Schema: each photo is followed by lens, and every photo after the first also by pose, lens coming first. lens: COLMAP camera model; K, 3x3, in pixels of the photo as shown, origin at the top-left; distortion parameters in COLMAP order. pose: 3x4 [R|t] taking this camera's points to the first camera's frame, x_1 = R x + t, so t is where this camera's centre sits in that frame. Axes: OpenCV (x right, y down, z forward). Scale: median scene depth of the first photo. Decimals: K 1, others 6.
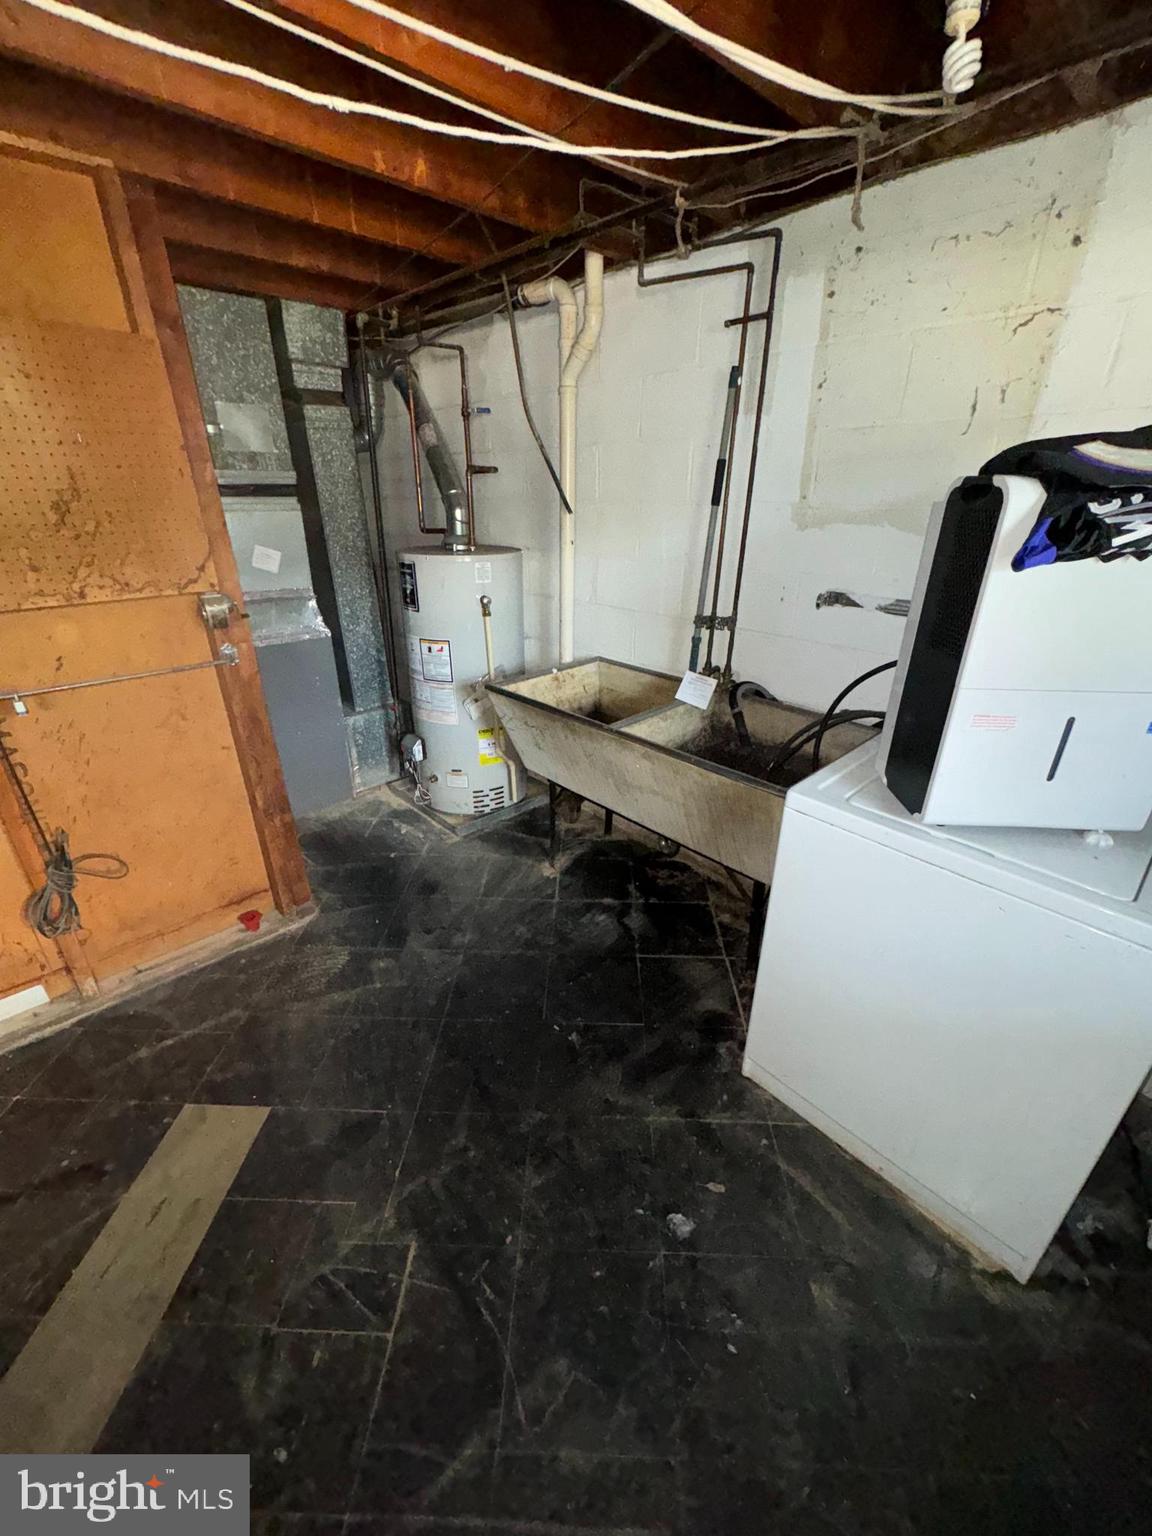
lens RADIAL K [[613.6, 0, 574.0], [0, 613.6, 768.0], [0, 0, 1]] dist [-0.001514, 0.000499]
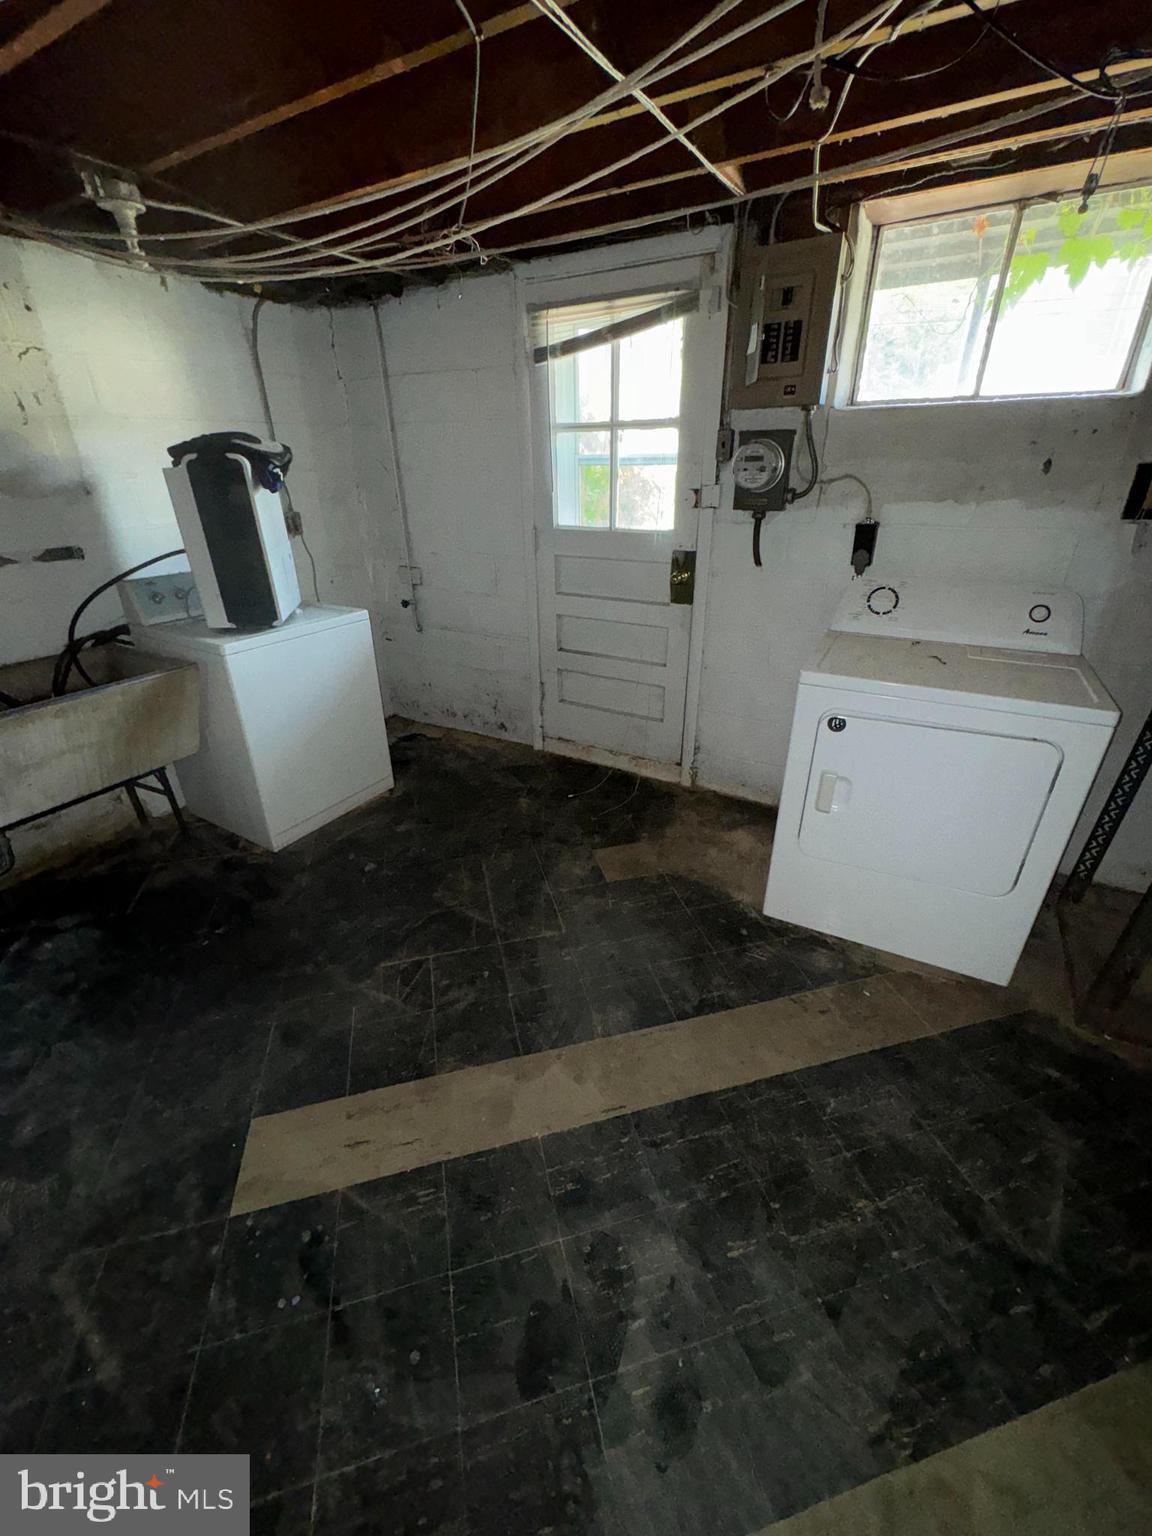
lens RADIAL K [[613.6, 0, 575.0], [0, 613.6, 769.0], [0, 0, 1]] dist [-0.001514, 0.000499]
pose [[-0.280036, -0.434059, 0.856255, -0.839206], [0.406886, 0.754197, 0.515394, -0.103625], [-0.869496, 0.492727, -0.034590, 0.222524]]
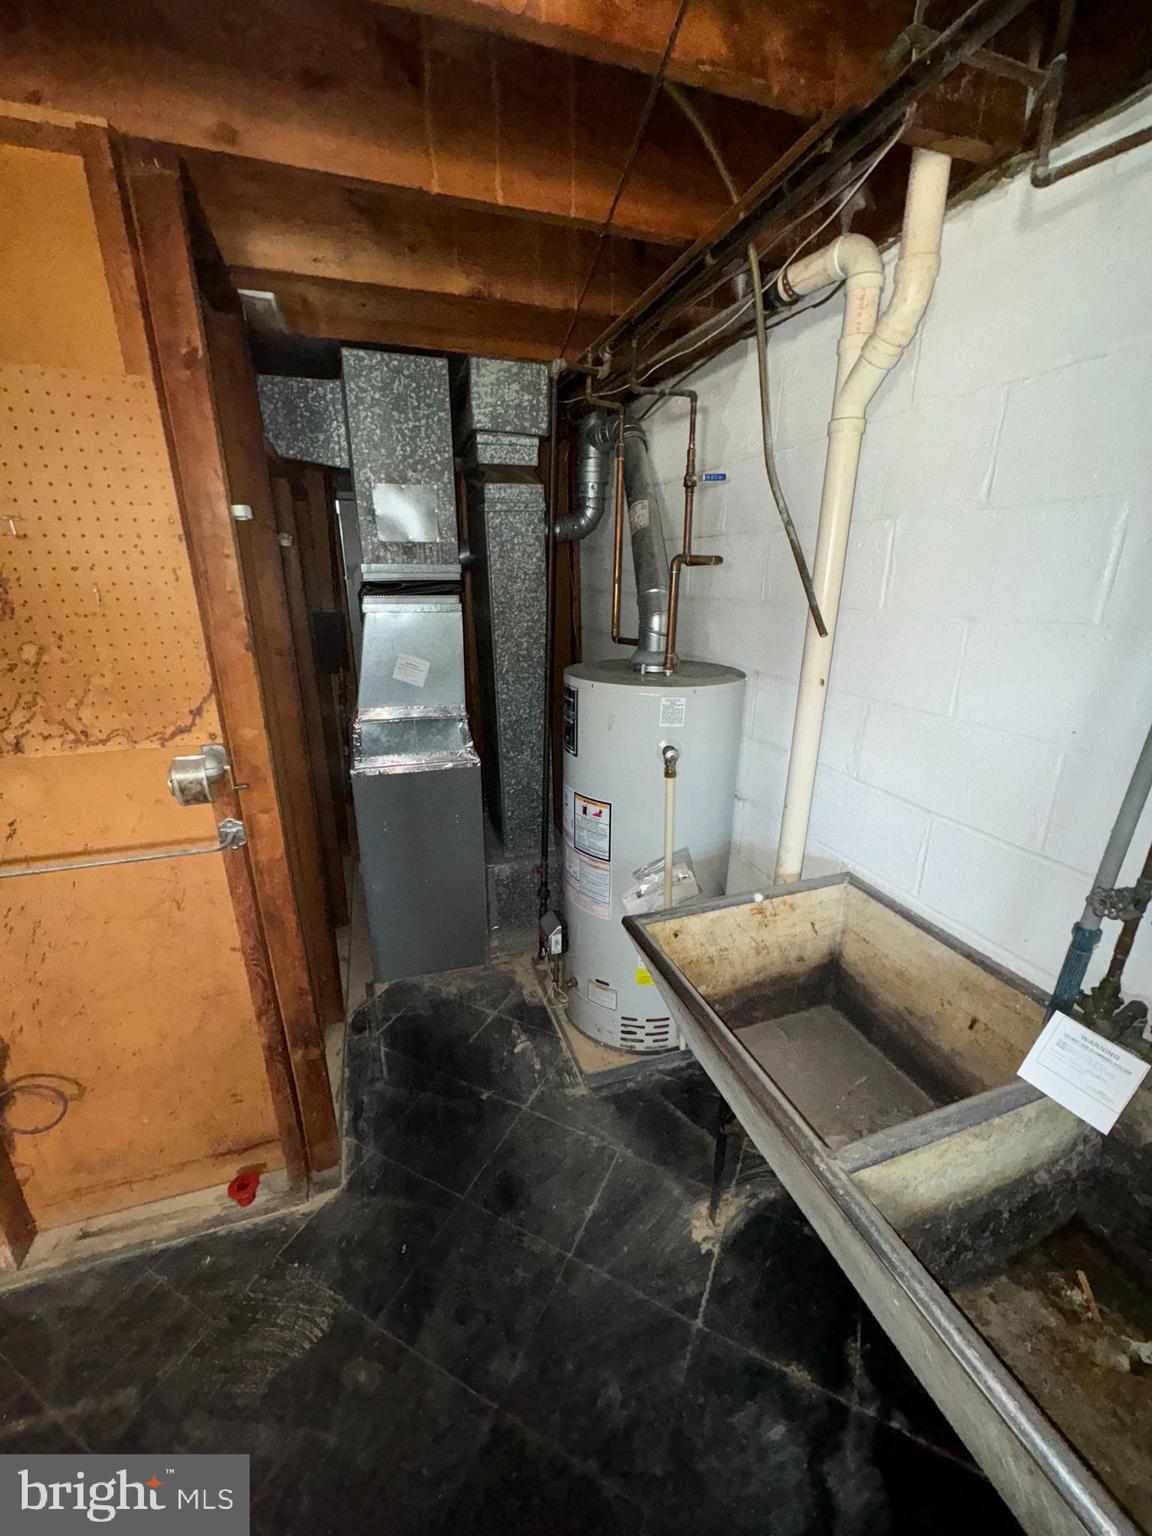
lens RADIAL K [[613.6, 0, 574.4], [0, 613.6, 770.0], [0, 0, 1]] dist [-0.001514, 0.000499]
pose [[0.909578, 0.127314, -0.395549, 0.024322], [-0.171437, 0.982093, -0.078122, -0.210768], [0.378520, 0.138869, 0.915116, 0.416124]]
